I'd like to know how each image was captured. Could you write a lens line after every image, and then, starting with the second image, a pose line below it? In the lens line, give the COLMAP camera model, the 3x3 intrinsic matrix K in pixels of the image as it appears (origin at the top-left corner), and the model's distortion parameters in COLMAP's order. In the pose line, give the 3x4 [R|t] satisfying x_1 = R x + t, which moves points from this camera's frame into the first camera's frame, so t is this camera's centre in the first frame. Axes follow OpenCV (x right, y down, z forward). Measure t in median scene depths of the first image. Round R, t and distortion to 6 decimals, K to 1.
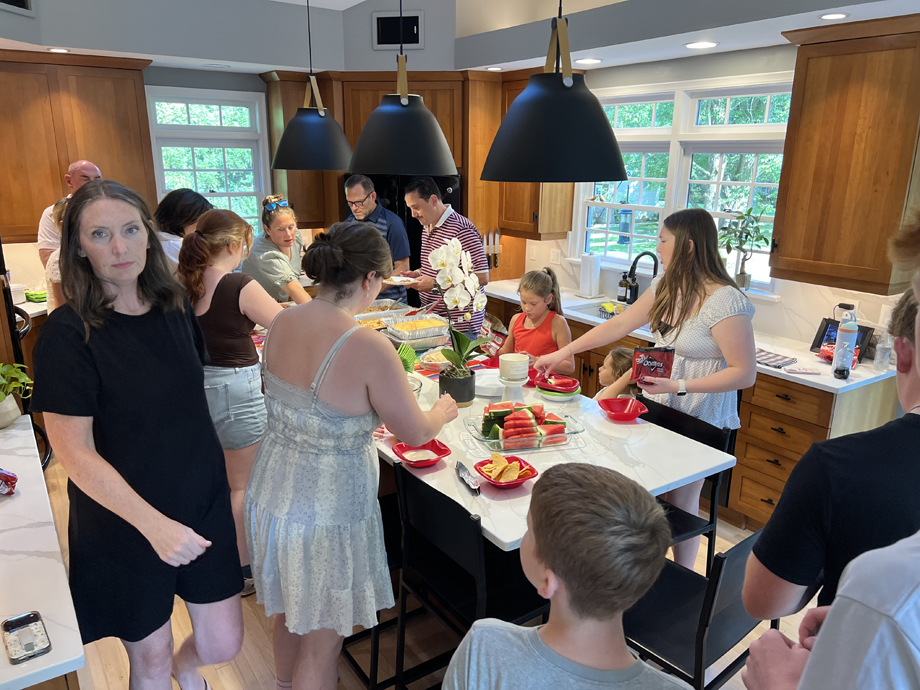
lens RADIAL K [[681.3, 0, 460.0], [0, 681.3, 345.0], [0, 0, 1]] dist [0.001766, -0.033083]
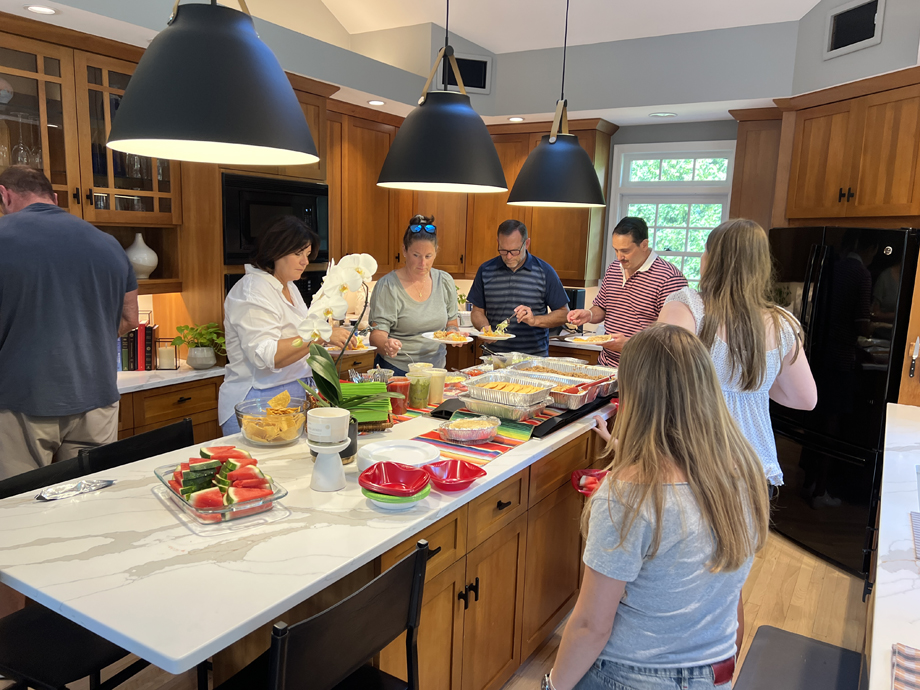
lens RADIAL K [[681.3, 0, 460.0], [0, 681.3, 345.0], [0, 0, 1]] dist [0.001766, -0.033083]
pose [[0.390924, 0.141310, -0.909511, 0.412207], [-0.269570, 0.962392, 0.033660, -0.059883], [0.880063, 0.232019, 0.414315, 0.421356]]
